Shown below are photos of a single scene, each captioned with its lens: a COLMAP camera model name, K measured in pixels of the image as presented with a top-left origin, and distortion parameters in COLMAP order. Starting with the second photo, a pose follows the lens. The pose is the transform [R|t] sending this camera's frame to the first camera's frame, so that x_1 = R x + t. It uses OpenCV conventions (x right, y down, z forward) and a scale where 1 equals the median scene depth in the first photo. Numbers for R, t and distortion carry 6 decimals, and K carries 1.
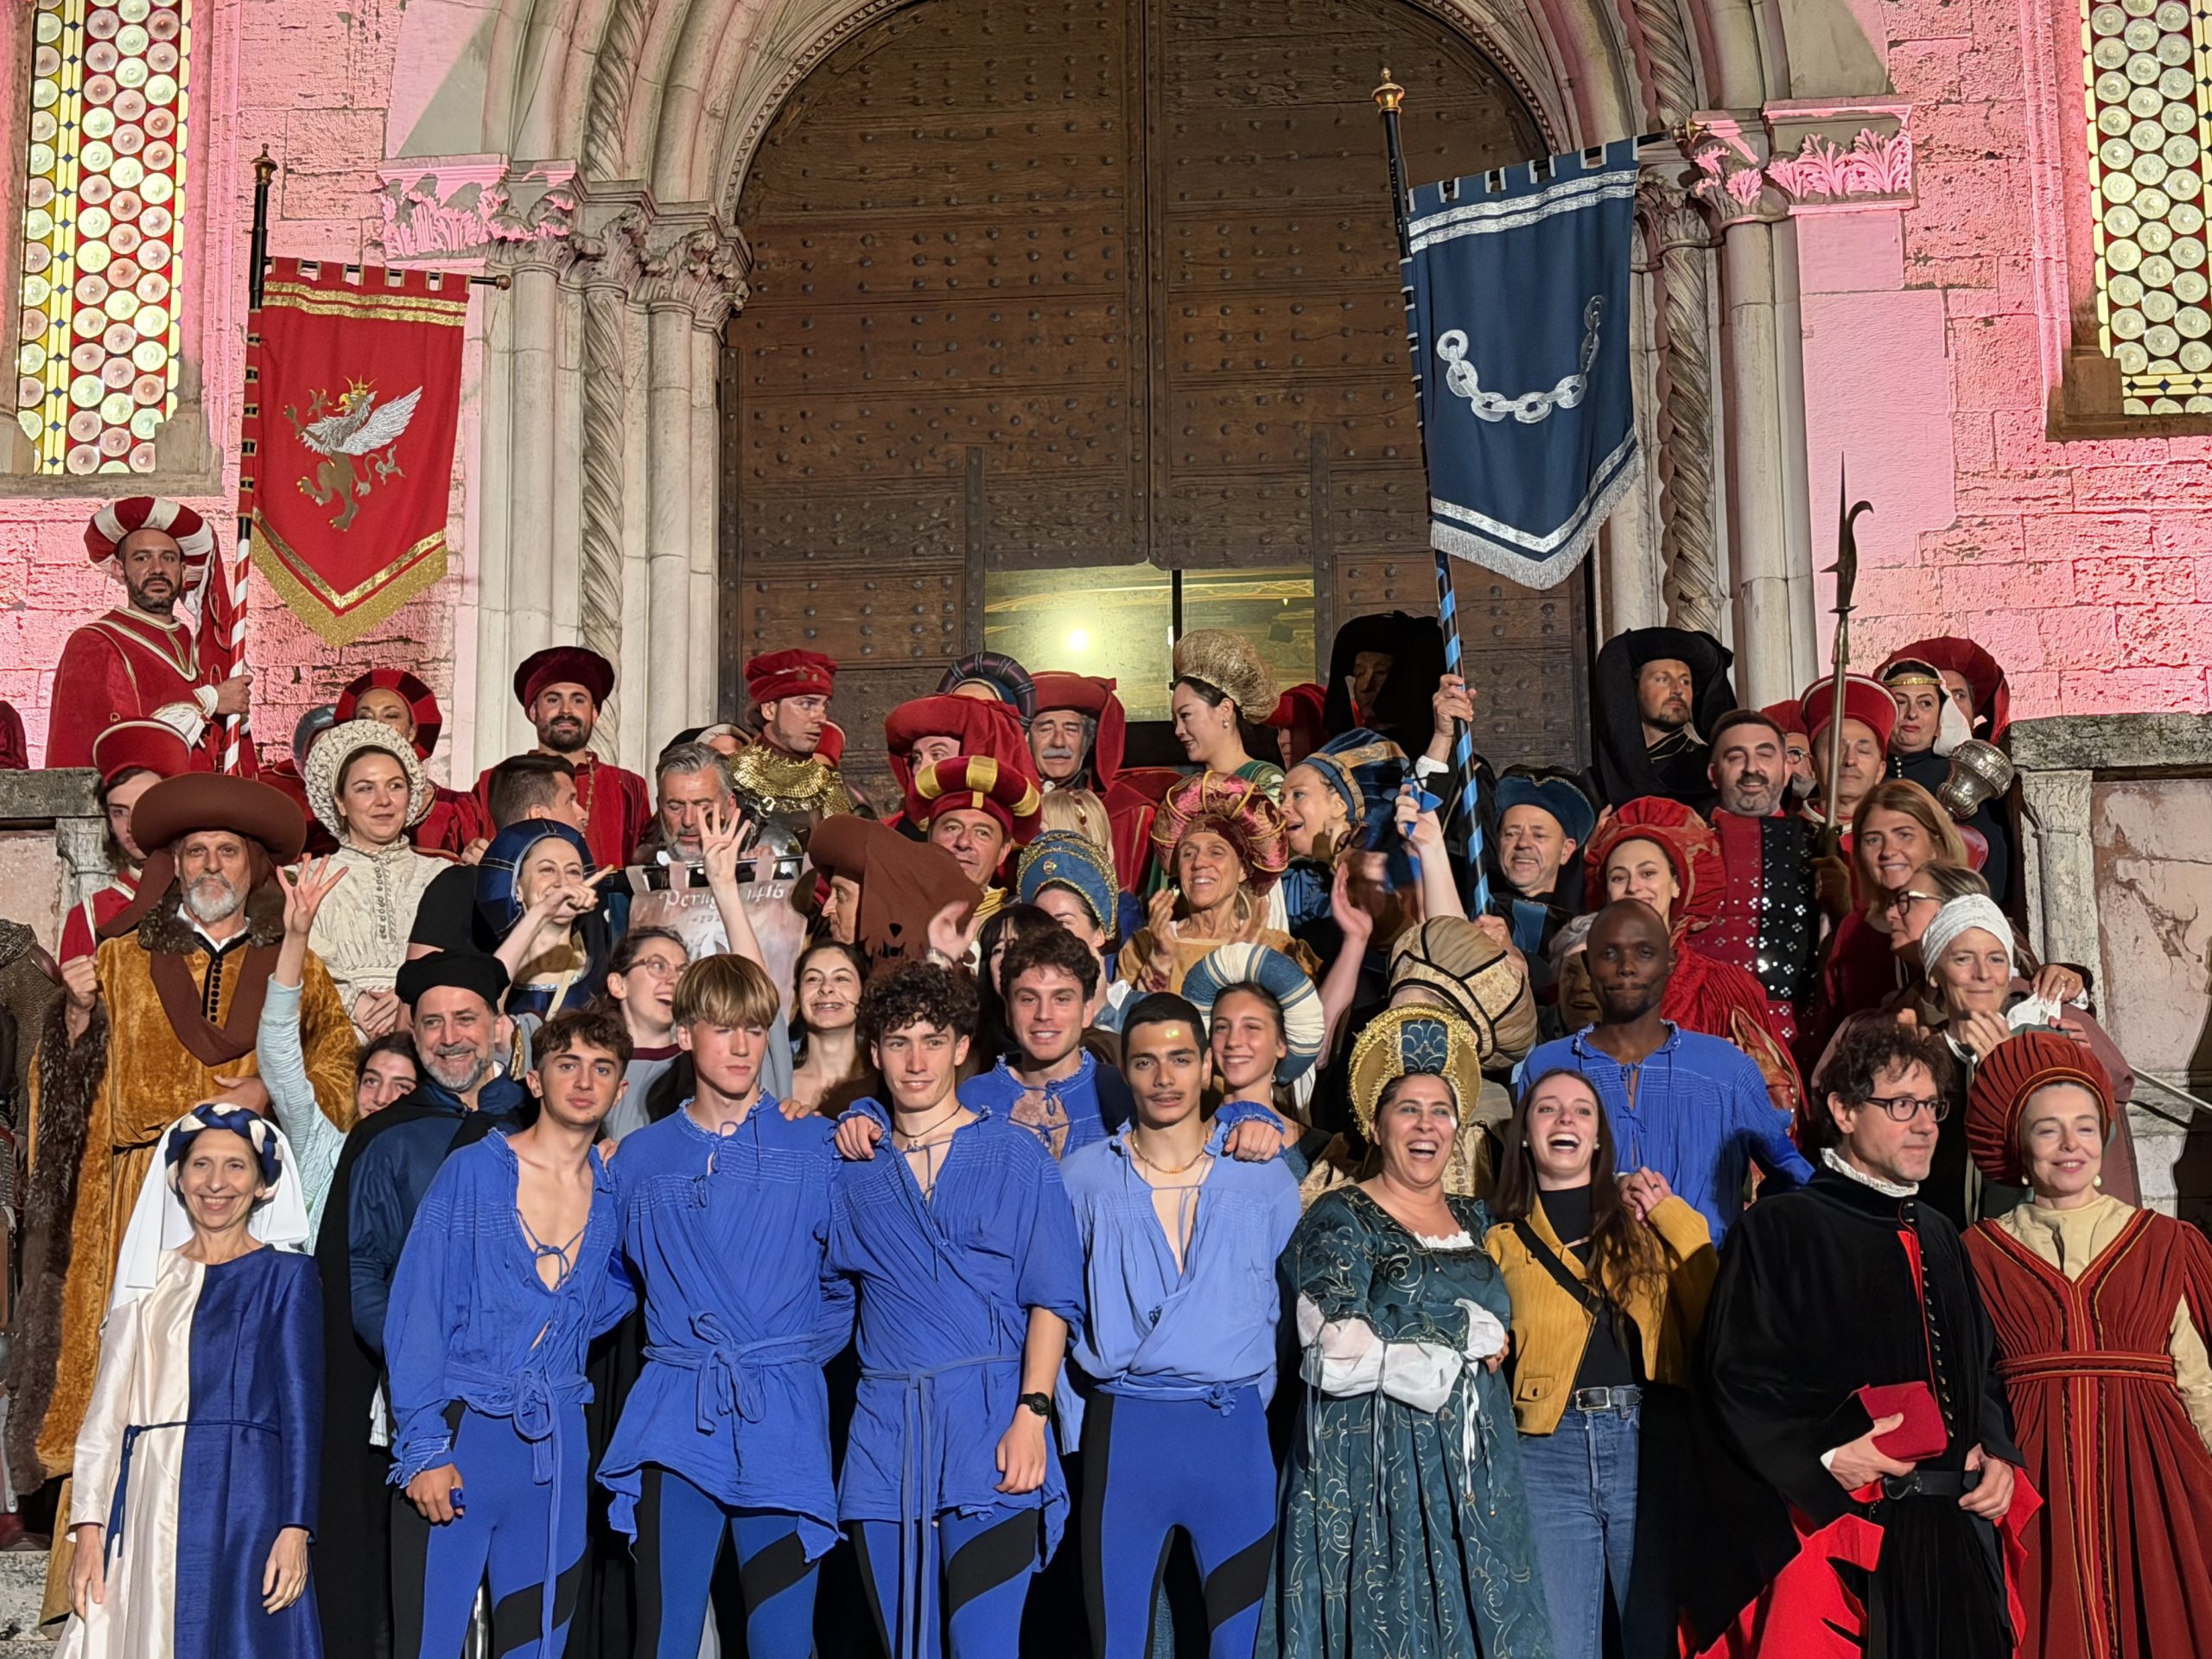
lens RADIAL K [[3845.2, 0, 1097.4], [0, 3845.2, 833.6], [0, 0, 1]] dist [0.165186, -0.136047]
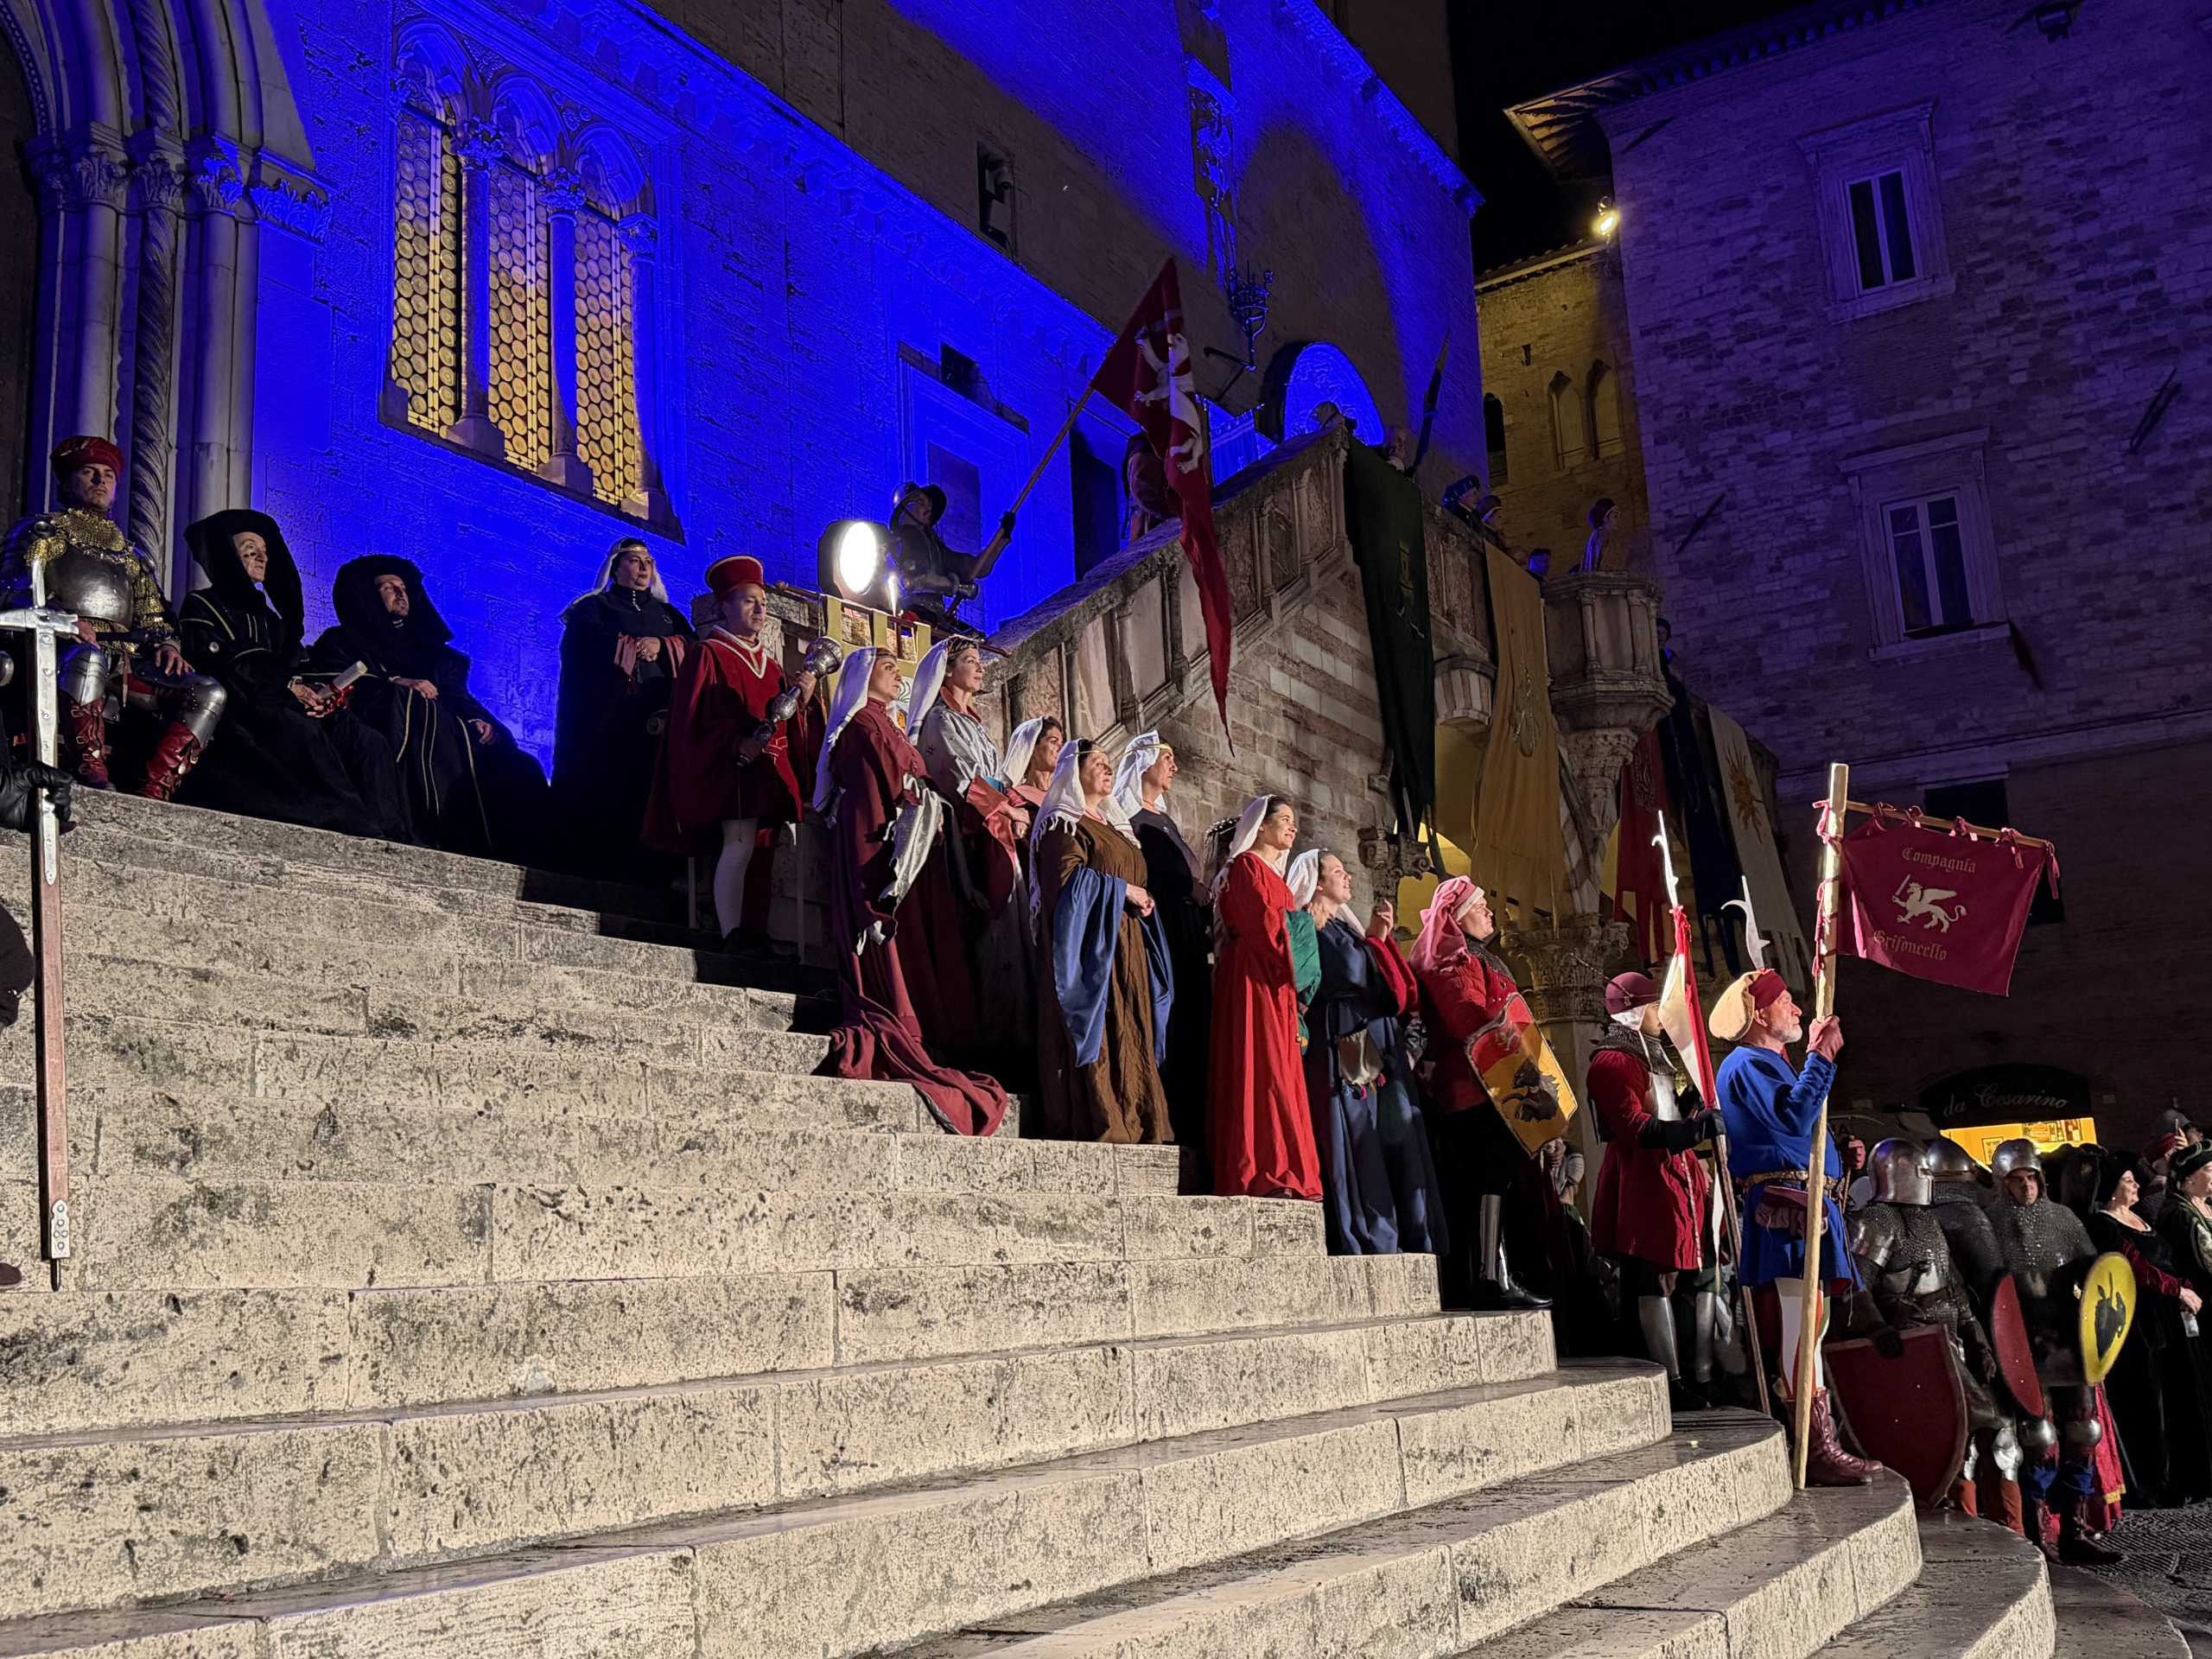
lens RADIAL K [[2102.3, 0, 1129.9], [0, 2102.3, 820.8], [0, 0, 1]] dist [0.137128, -0.230486]
pose [[0.449779, 0.179673, 0.874881, -0.351618], [-0.159988, 0.979920, -0.118995, 0.113999], [-0.878694, -0.086449, 0.469493, 0.263654]]
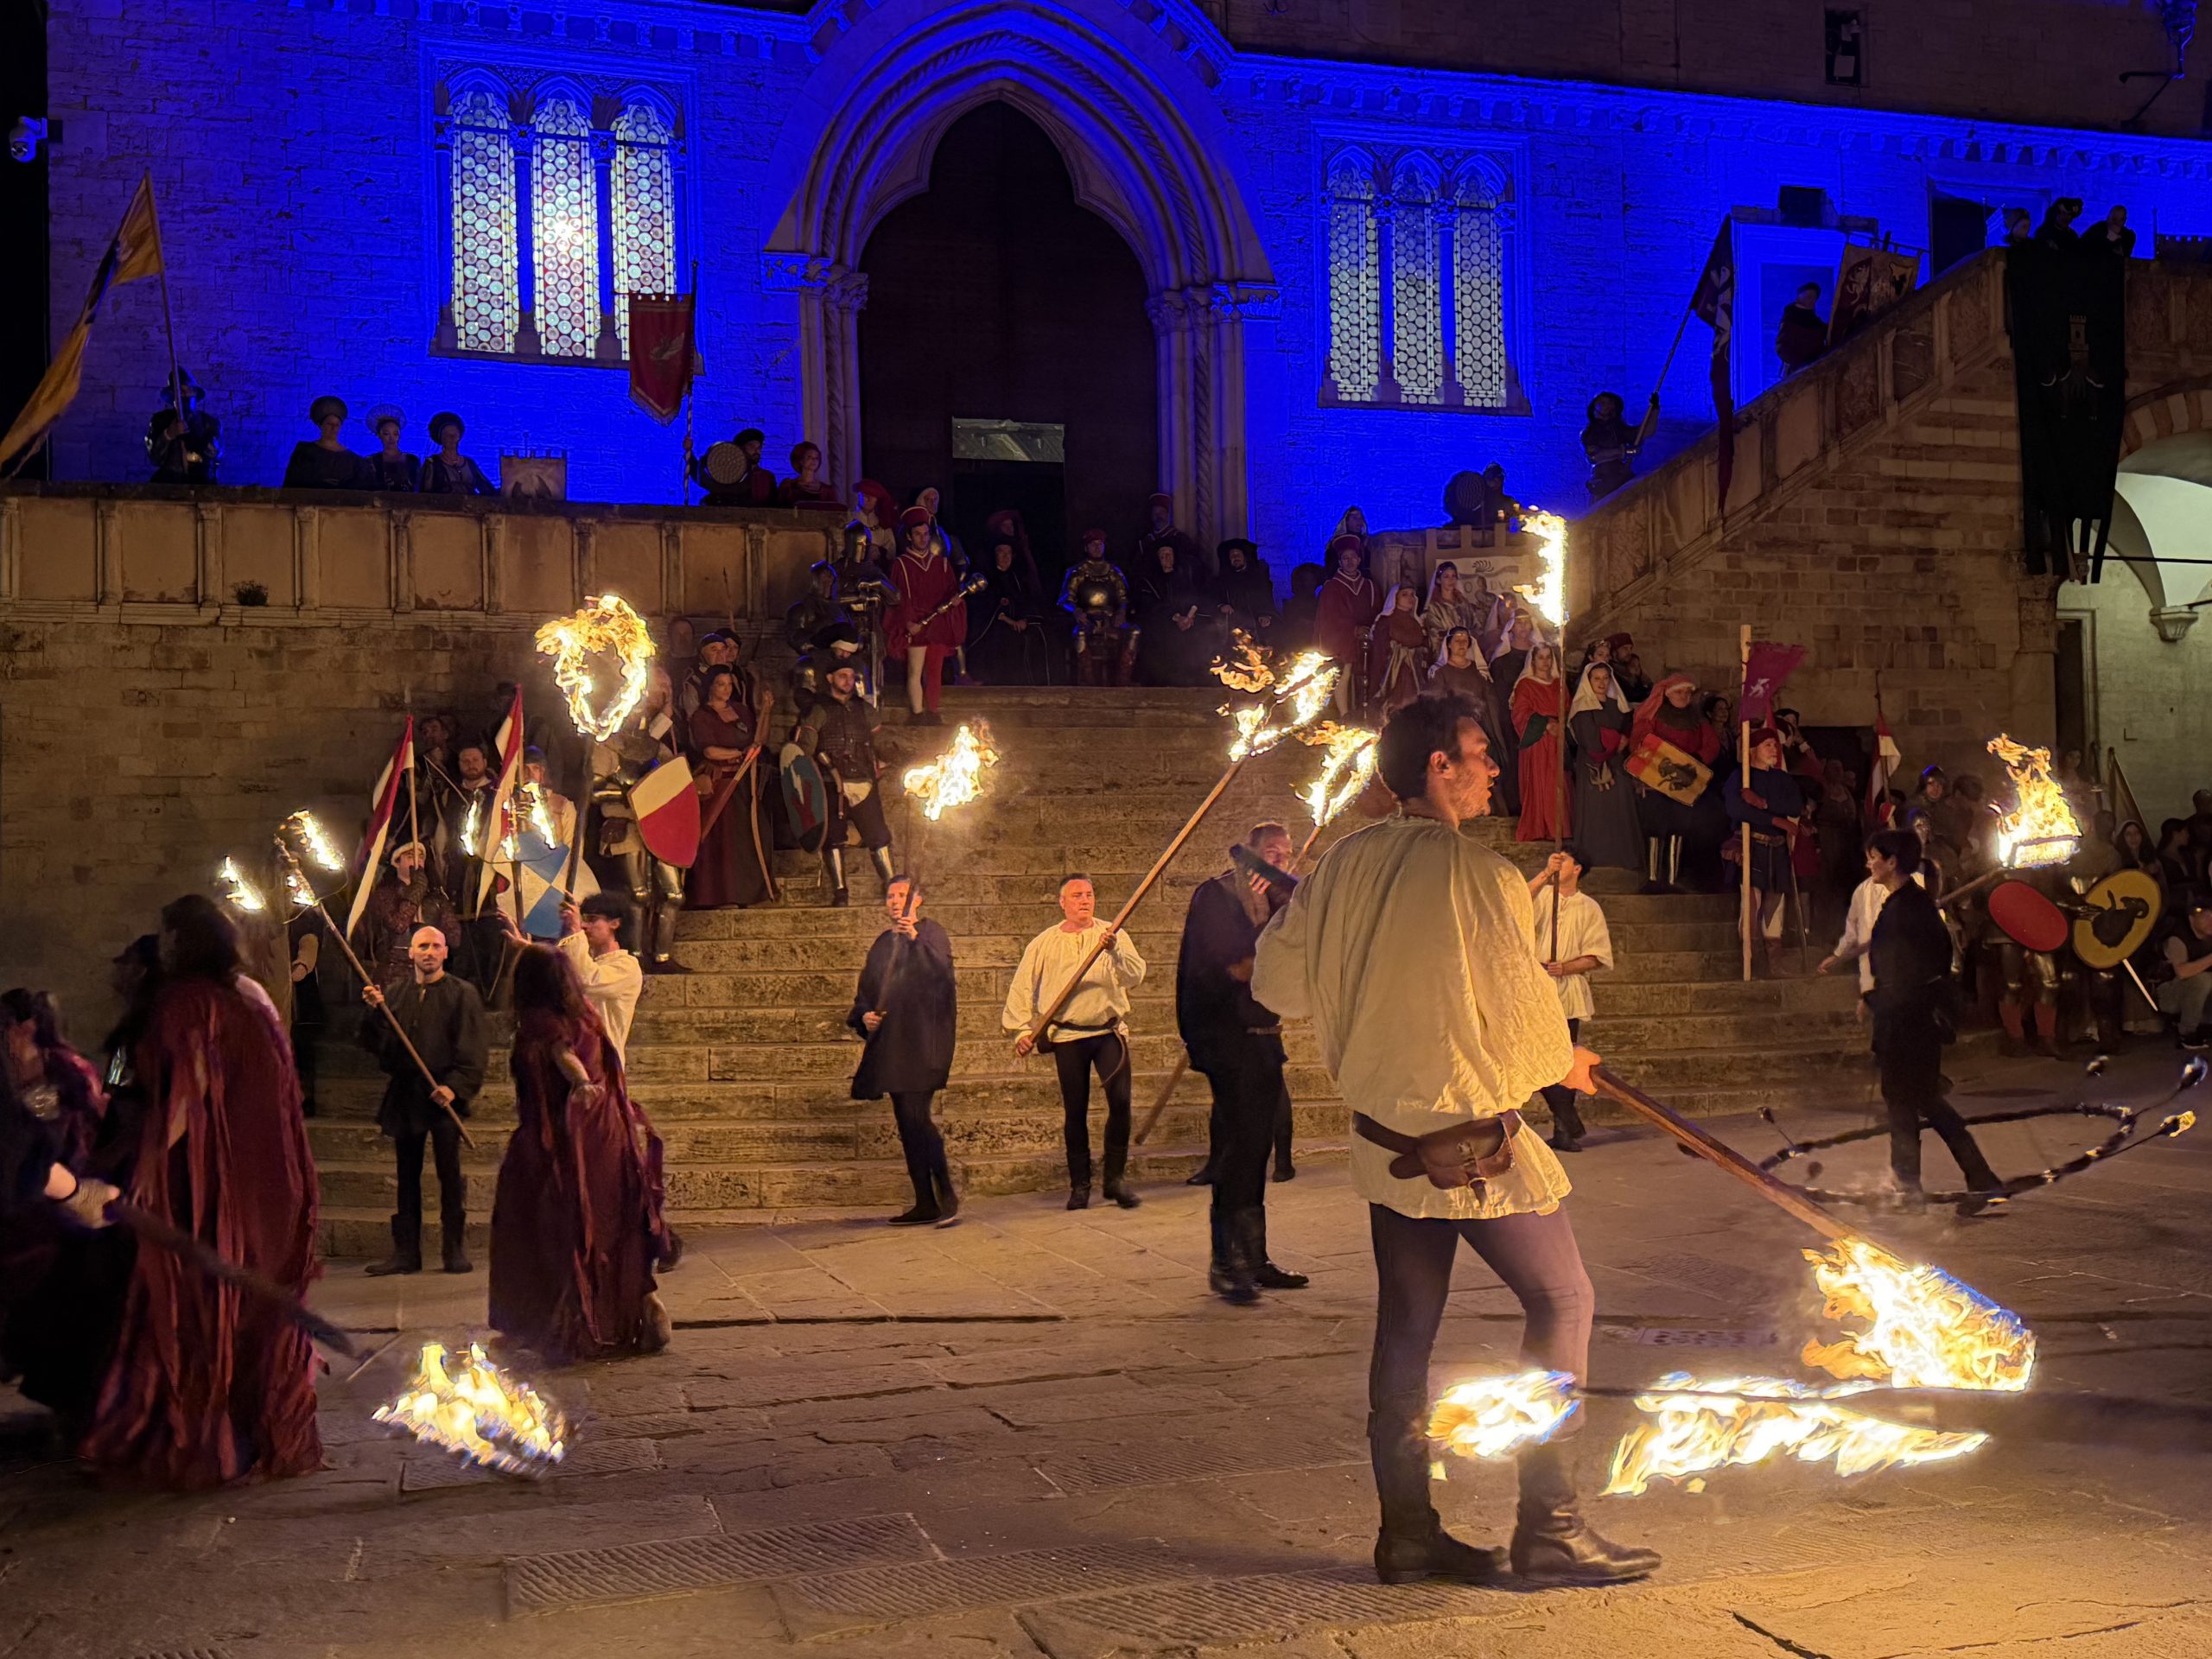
lens RADIAL K [[2179.7, 0, 1092.4], [0, 2179.7, 821.2], [0, 0, 1]] dist [0.220636, -0.511080]
pose [[0.937835, 0.003668, 0.347063, -0.491470], [-0.070205, 0.981280, 0.179337, -0.074899], [-0.339908, -0.192554, 0.920536, -0.563633]]
